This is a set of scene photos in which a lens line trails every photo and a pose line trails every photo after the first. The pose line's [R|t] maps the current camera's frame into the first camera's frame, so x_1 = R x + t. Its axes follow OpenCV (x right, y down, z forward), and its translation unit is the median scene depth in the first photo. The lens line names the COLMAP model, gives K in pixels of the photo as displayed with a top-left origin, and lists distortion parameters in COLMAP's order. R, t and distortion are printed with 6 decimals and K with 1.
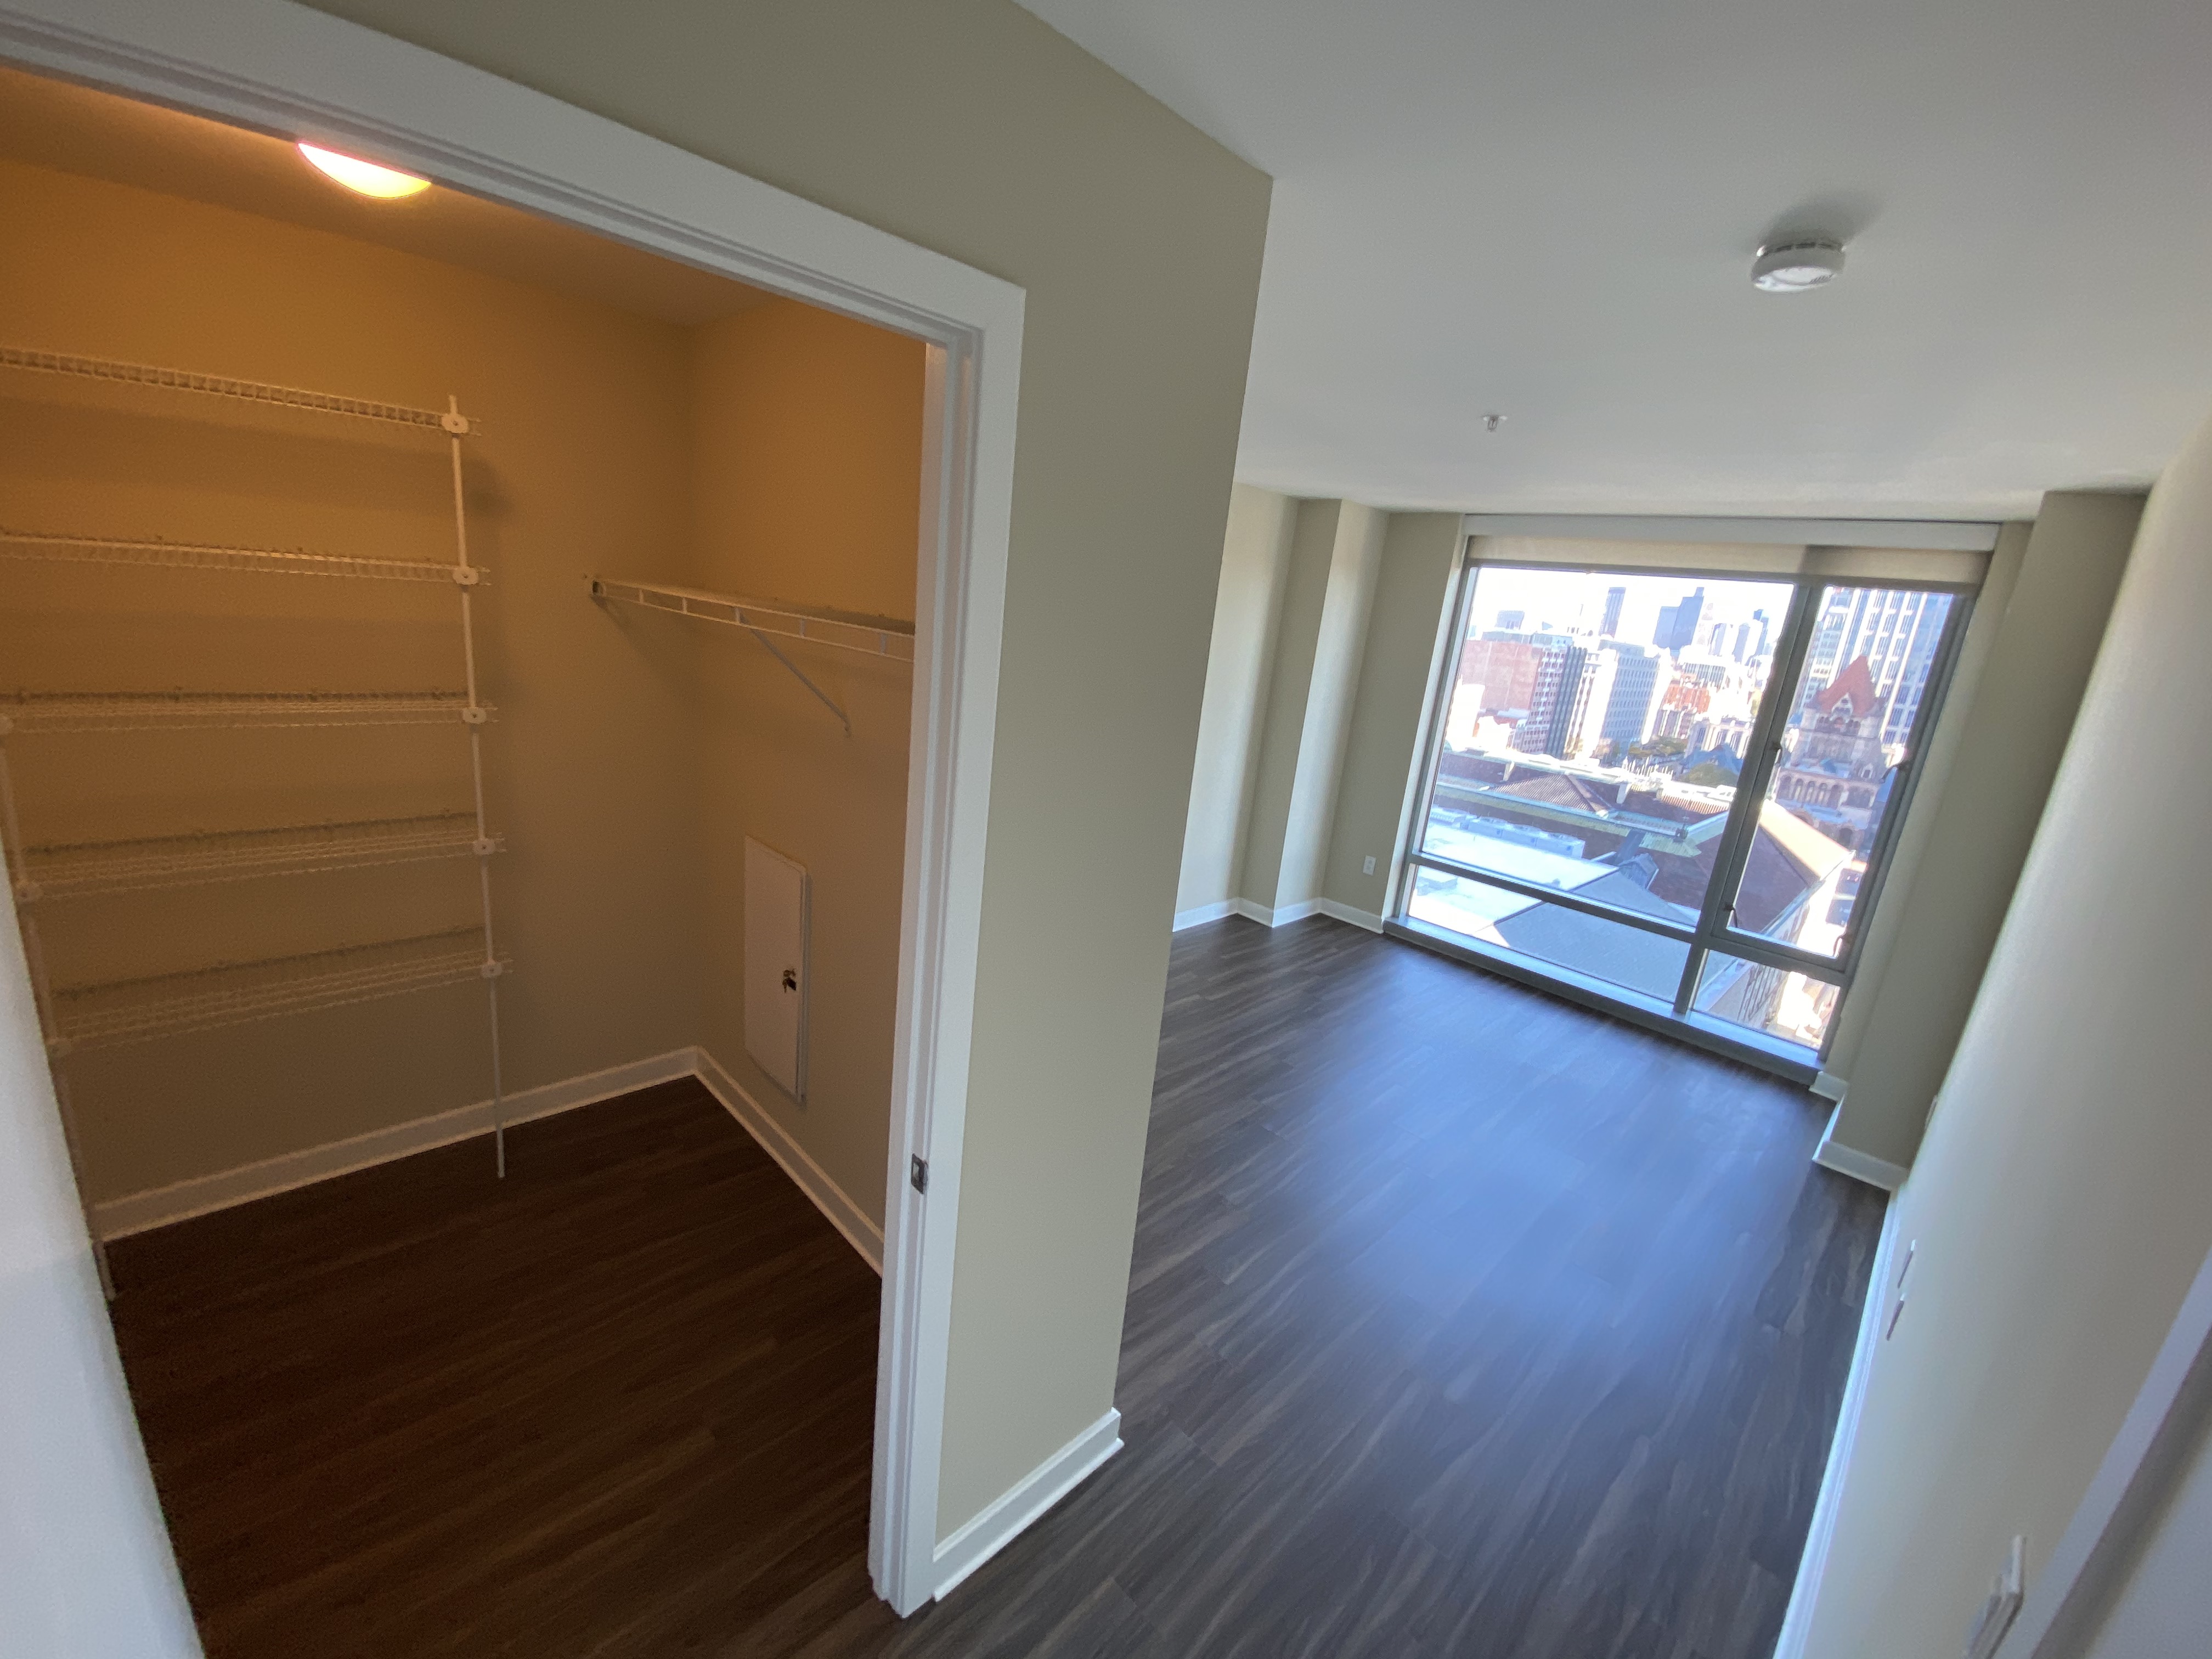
lens RADIAL K [[898.6, 0, 1106.0], [0, 898.6, 829.5], [0, 0, 1]] dist [0.002104, -0.012109]
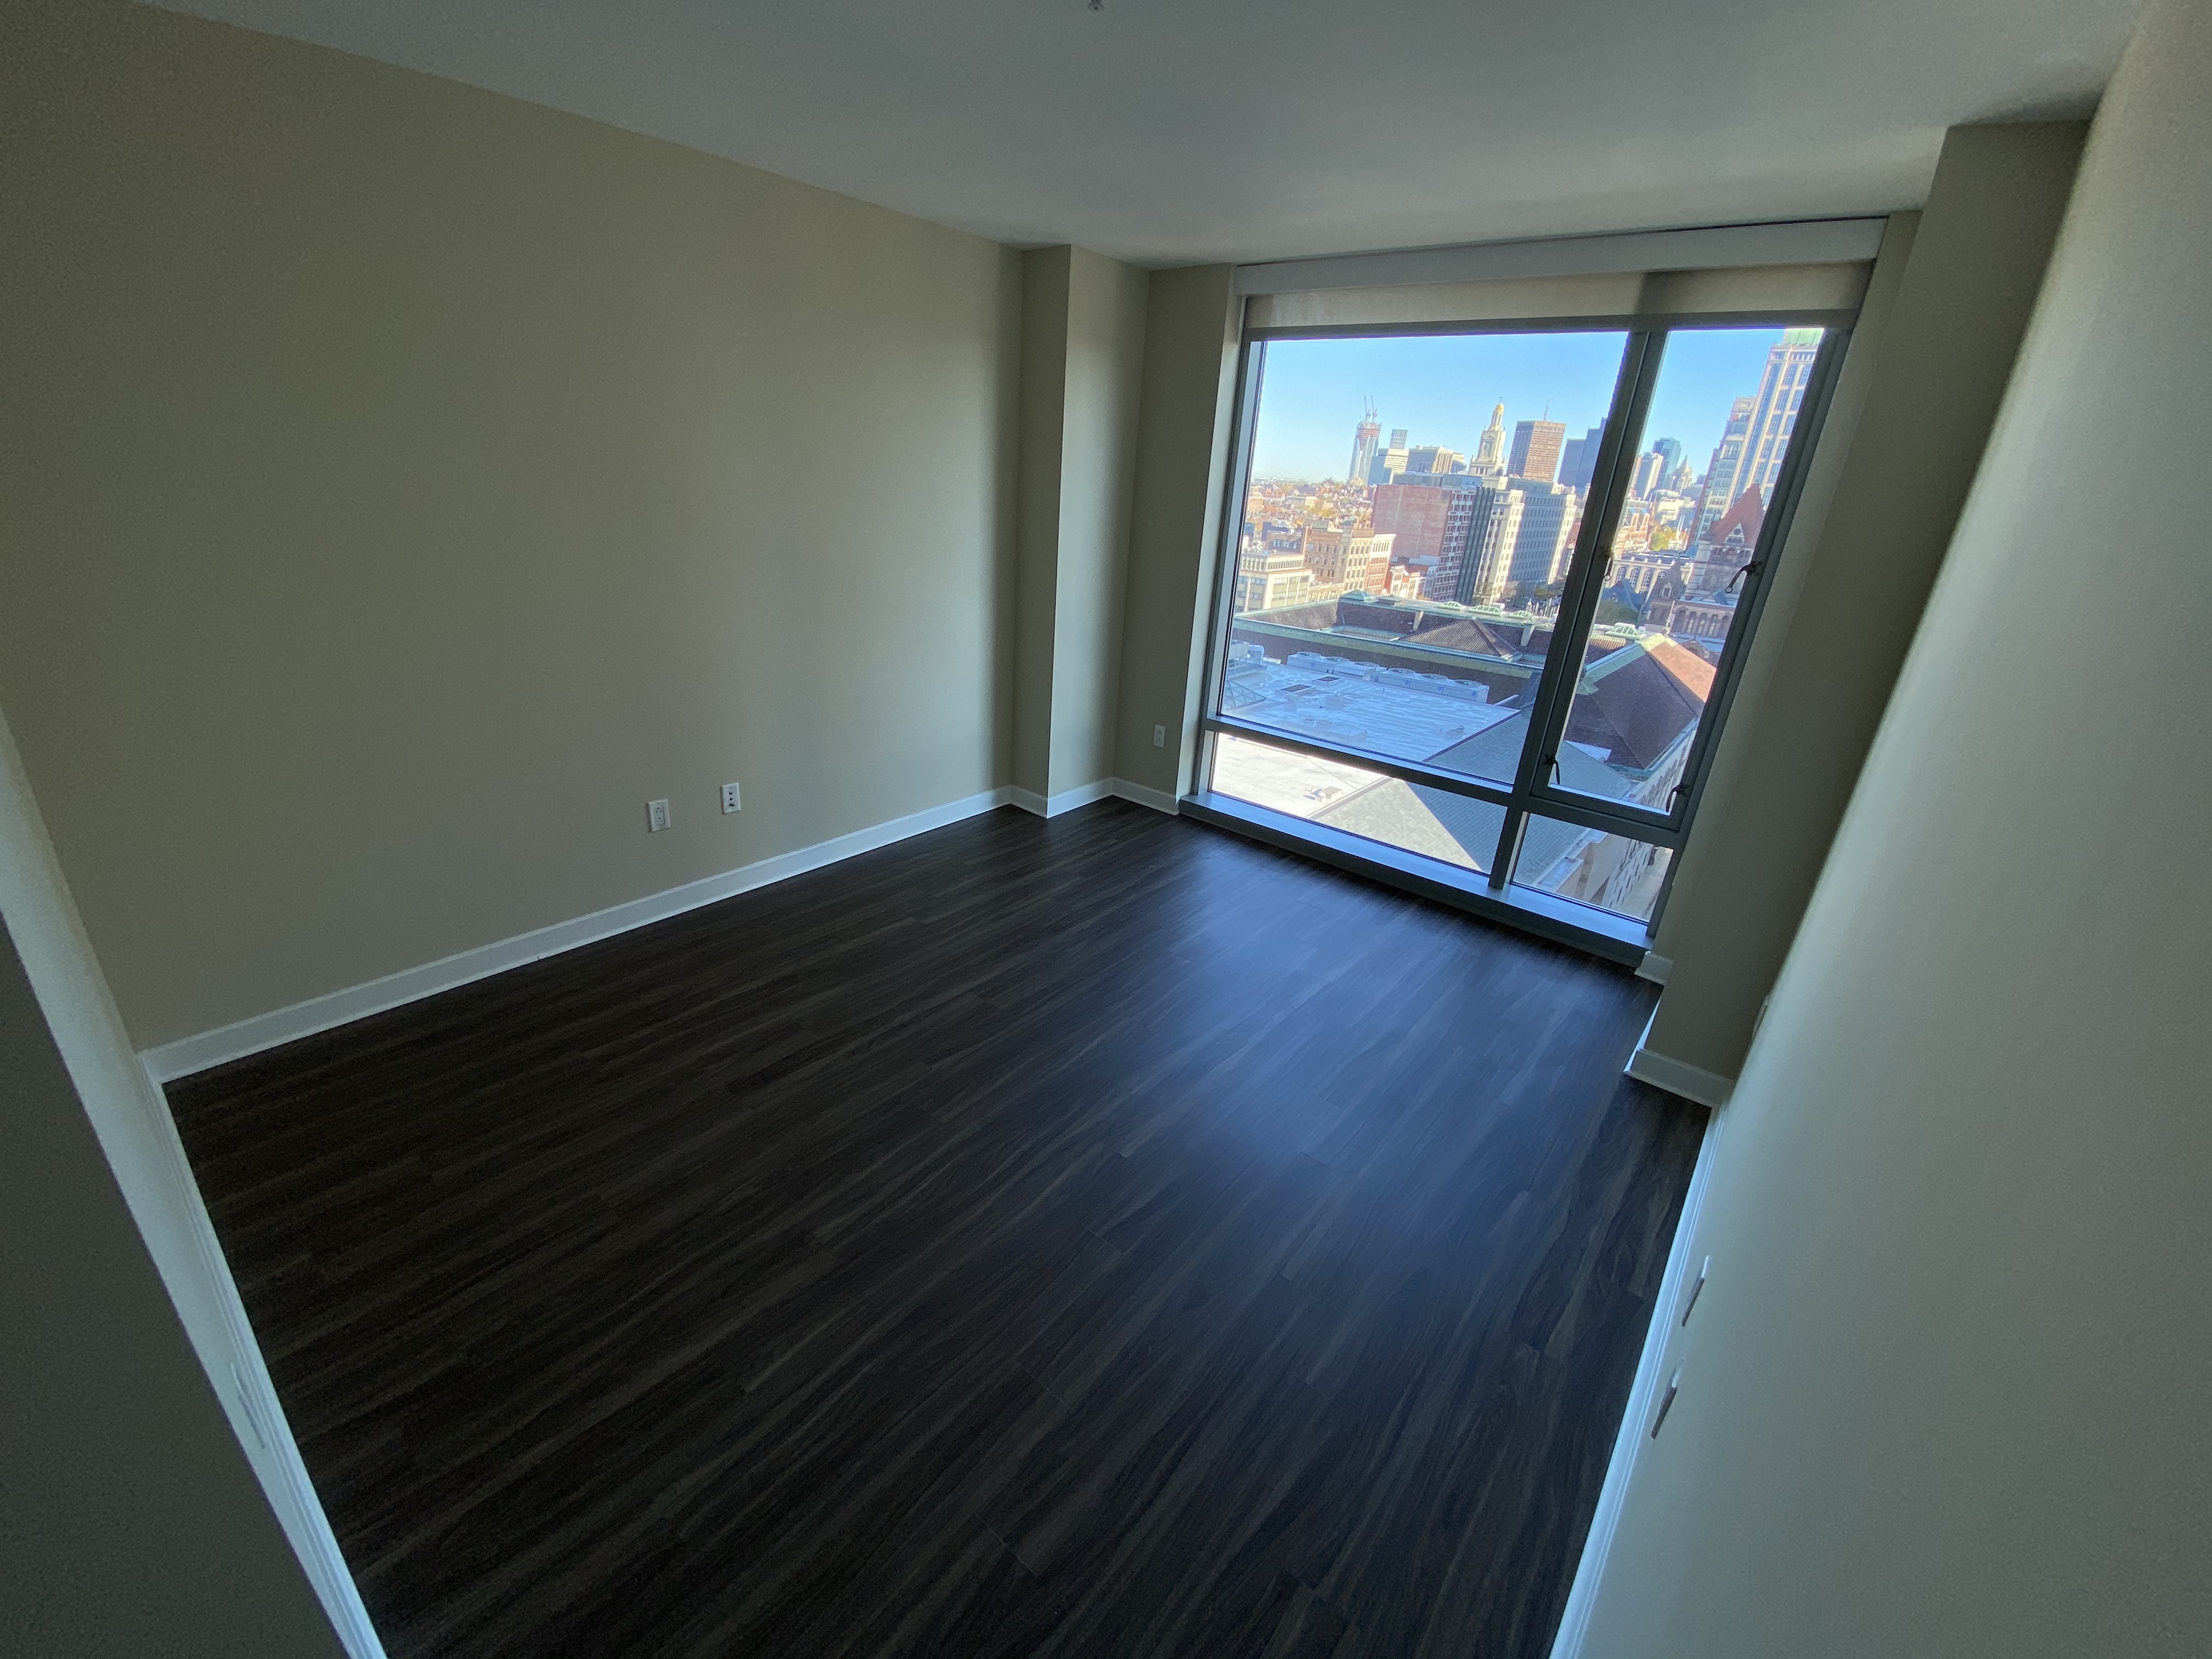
lens RADIAL K [[912.6, 0, 1103.6], [0, 912.6, 844.0], [0, 0, 1]] dist [-0.018610, -0.000680]
pose [[0.993662, -0.080666, 0.078288, 0.236167], [0.067819, 0.985620, 0.154773, 0.008345], [-0.089647, -0.148483, 0.984843, 0.229045]]
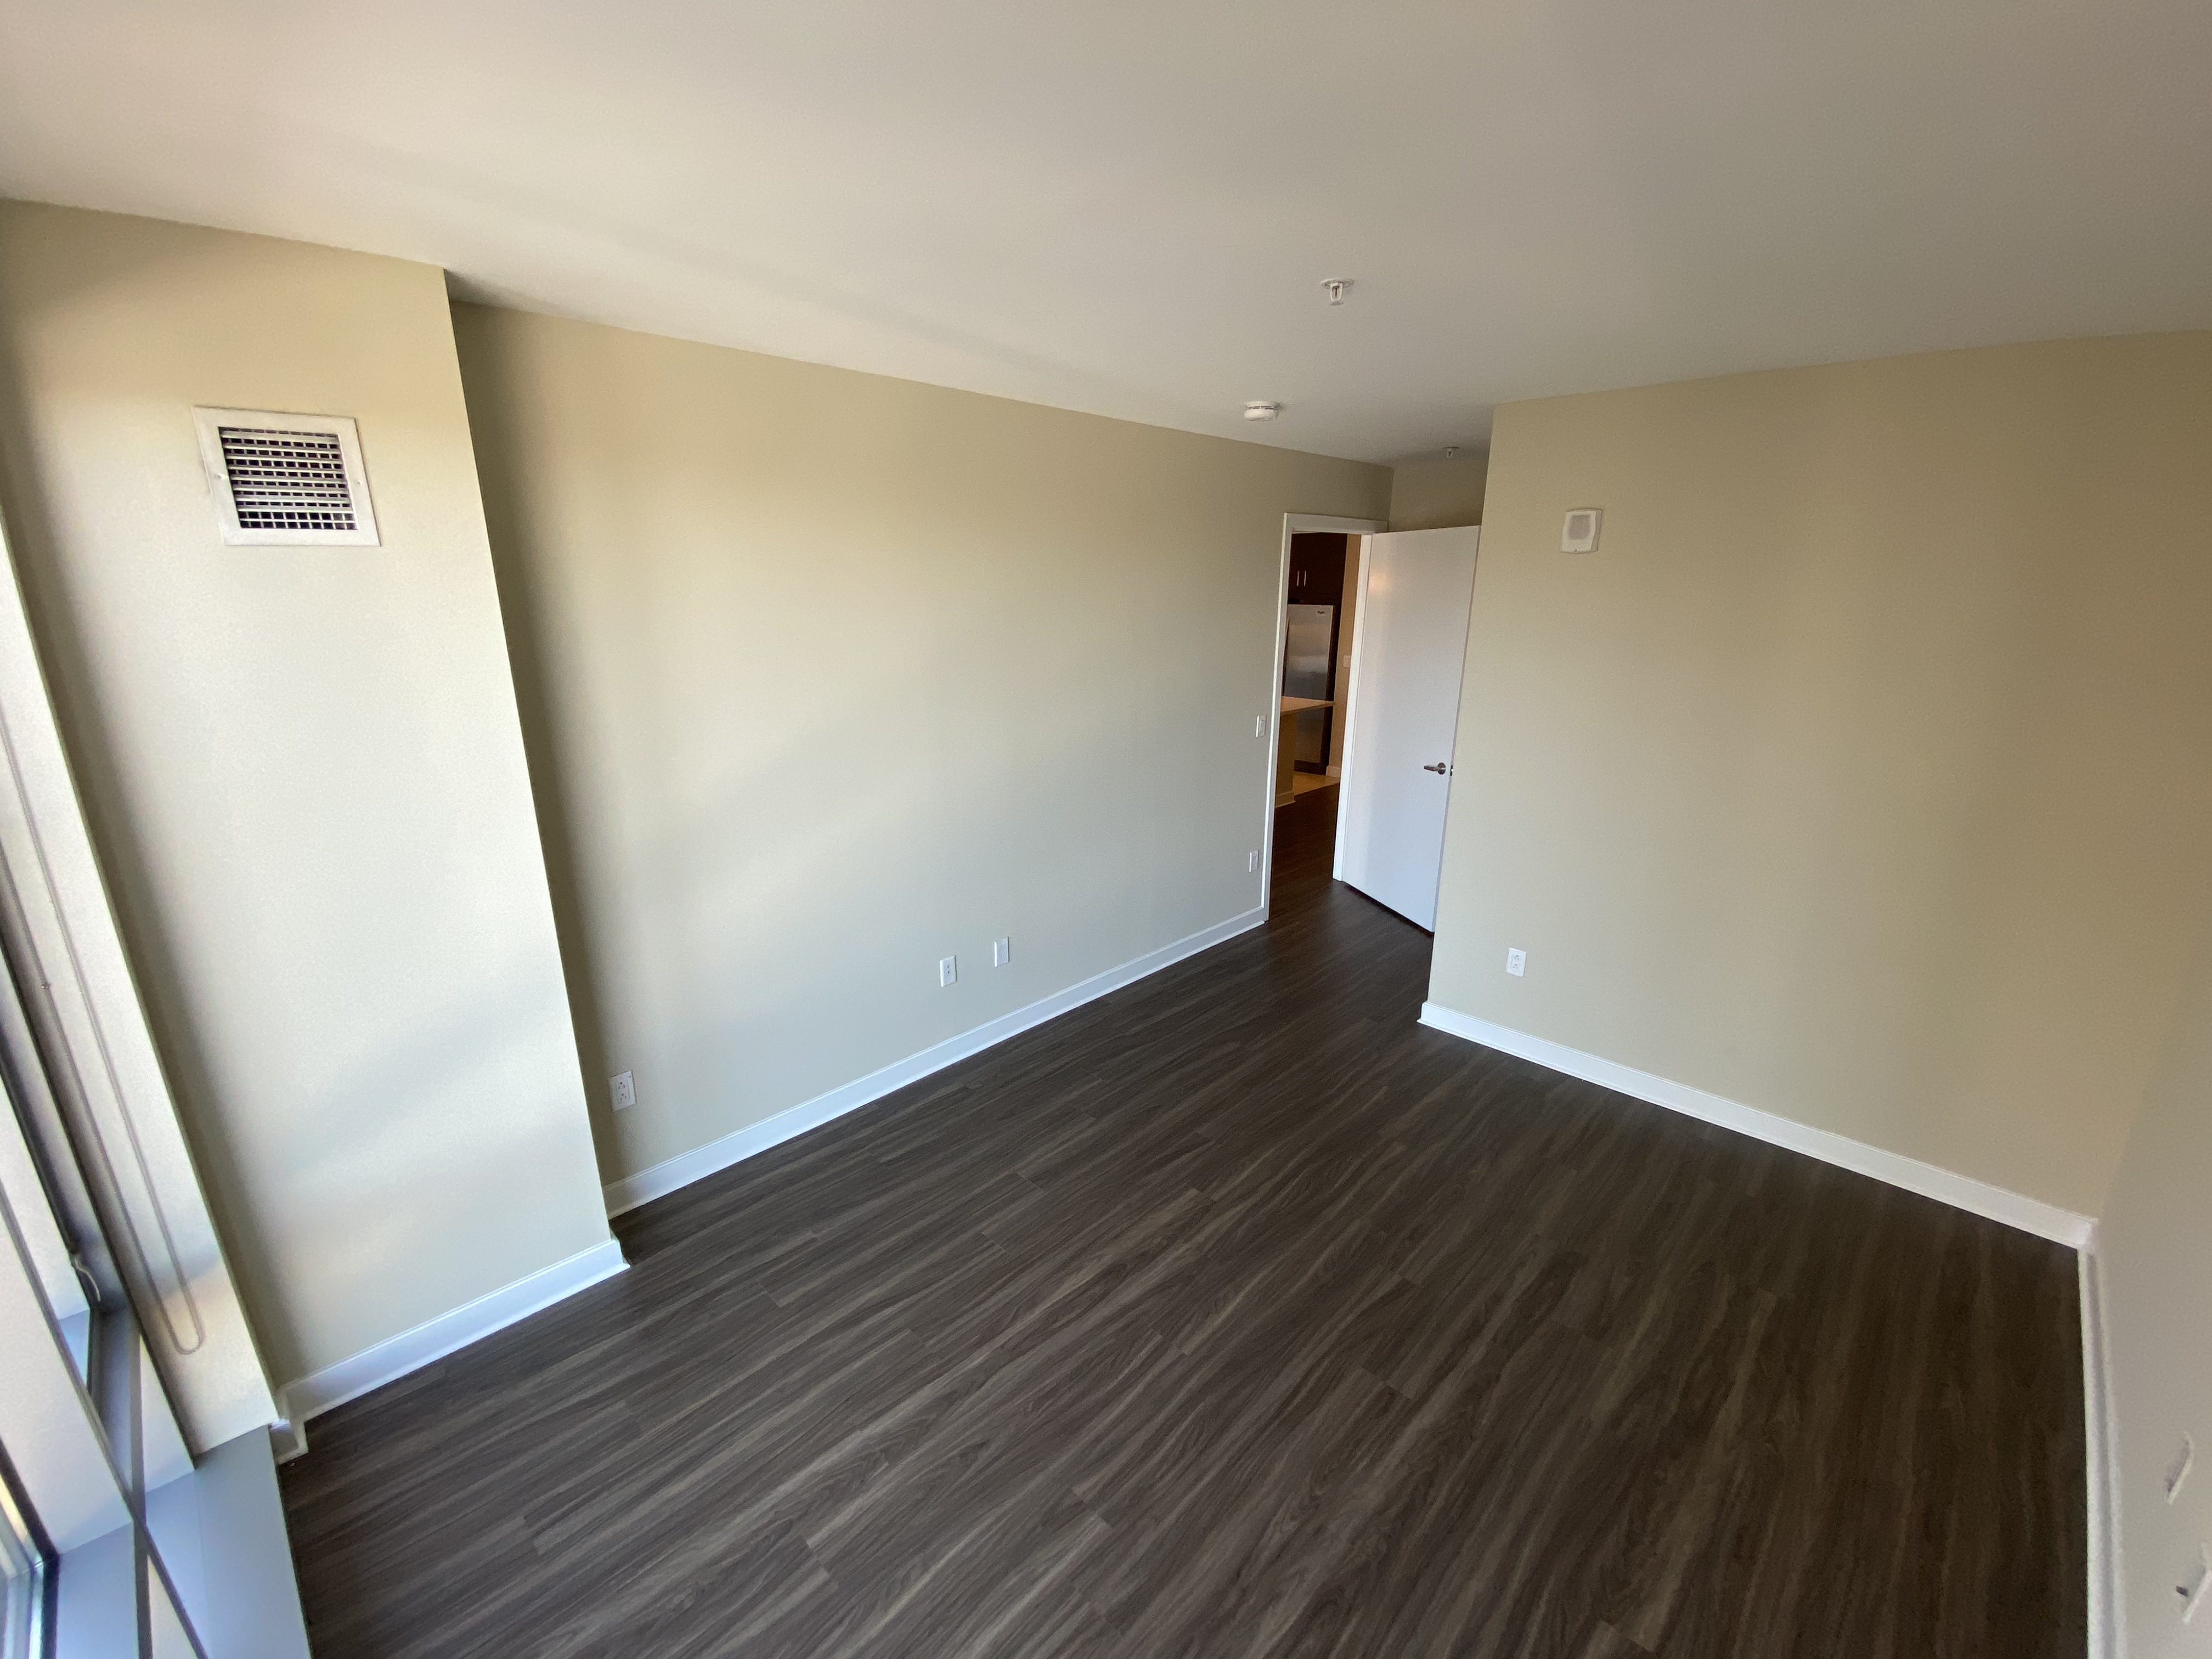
lens RADIAL K [[912.6, 0, 1103.6], [0, 912.6, 844.0], [0, 0, 1]] dist [-0.018610, -0.000680]
pose [[-0.992984, -0.104163, -0.055975, 0.420113], [-0.118144, 0.853856, 0.506925, -0.284536], [-0.005008, 0.509981, -0.860171, 1.265877]]
